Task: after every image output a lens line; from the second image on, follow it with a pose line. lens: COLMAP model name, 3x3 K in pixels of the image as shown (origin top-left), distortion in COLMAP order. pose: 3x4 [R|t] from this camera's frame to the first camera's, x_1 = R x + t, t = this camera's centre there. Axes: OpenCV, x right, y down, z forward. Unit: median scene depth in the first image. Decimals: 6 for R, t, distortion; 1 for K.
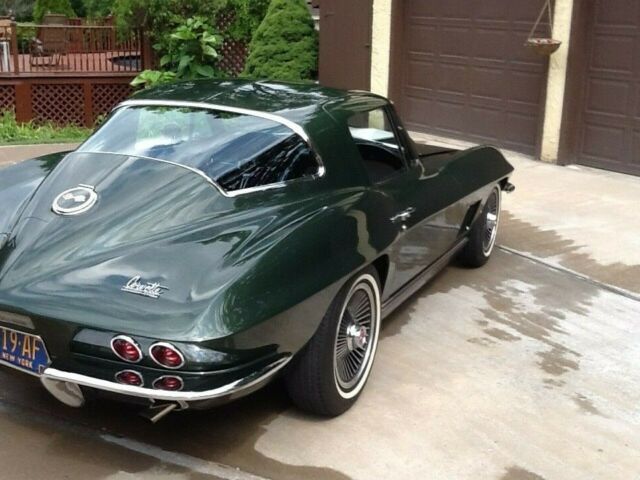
lens RADIAL K [[792.3, 0, 320.0], [0, 792.3, 240.0], [0, 0, 1]] dist [0.009770, -0.098005]
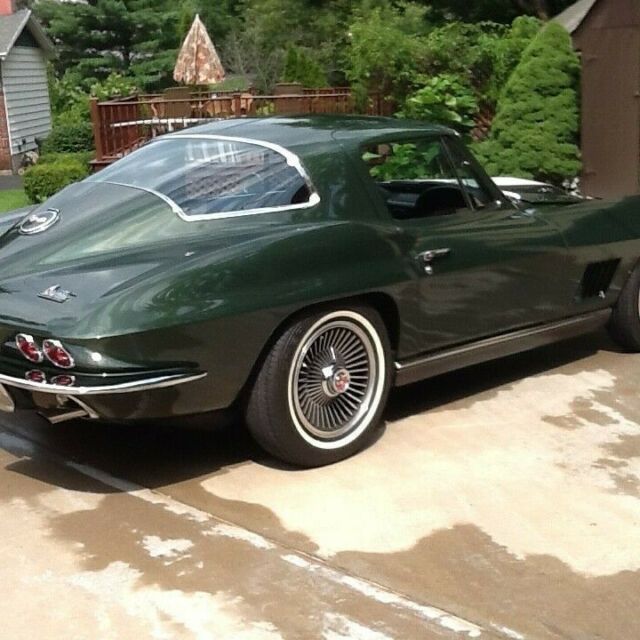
lens RADIAL K [[1056.5, 0, 320.0], [0, 1056.5, 320.0], [0, 0, 1]] dist [-0.014209, 0.233288]
pose [[0.937996, 0.018119, -0.346172, 0.164729], [-0.038468, 0.997906, -0.052003, 0.043381], [0.344504, 0.062095, 0.936729, -0.049588]]
